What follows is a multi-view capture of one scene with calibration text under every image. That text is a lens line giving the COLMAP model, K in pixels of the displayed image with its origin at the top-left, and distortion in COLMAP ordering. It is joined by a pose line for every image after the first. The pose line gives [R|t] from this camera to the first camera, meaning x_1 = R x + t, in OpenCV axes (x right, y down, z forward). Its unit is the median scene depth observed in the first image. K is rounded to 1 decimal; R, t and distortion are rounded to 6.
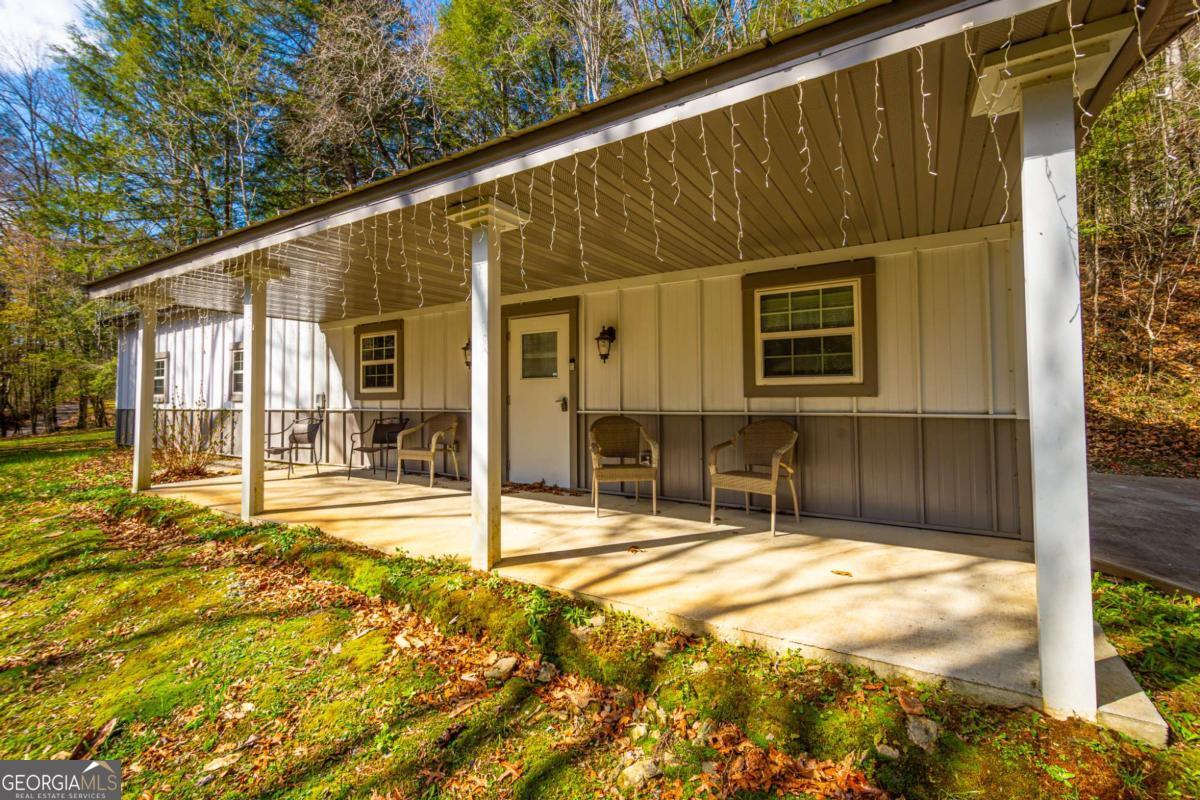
lens RADIAL K [[525.0, 0, 601.6], [0, 525.0, 378.1], [0, 0, 1]] dist [0.001194, 0.000185]
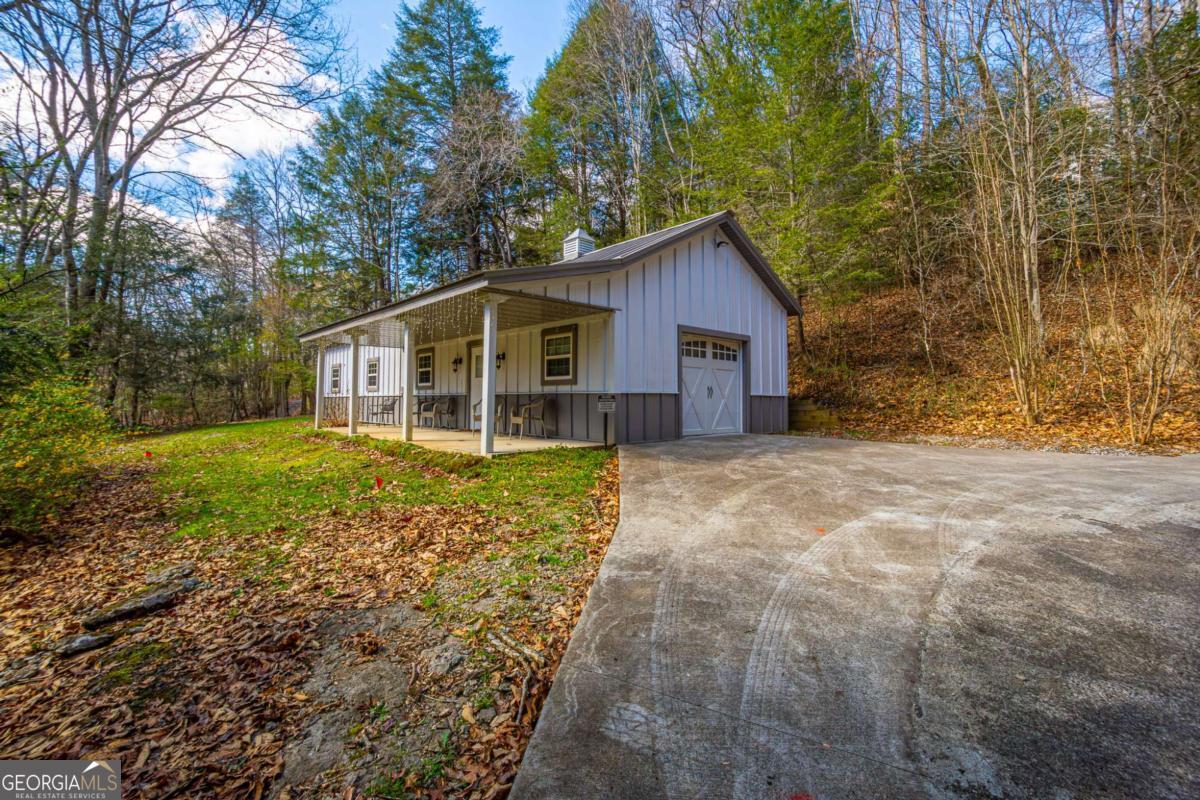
lens RADIAL K [[525.0, 0, 601.6], [0, 525.0, 378.1], [0, 0, 1]] dist [0.001194, 0.000185]
pose [[0.964538, 0.001929, -0.263935, 0.839088], [-0.004407, 0.999952, -0.008797, 0.017285], [0.263906, 0.009648, 0.964500, -0.795998]]
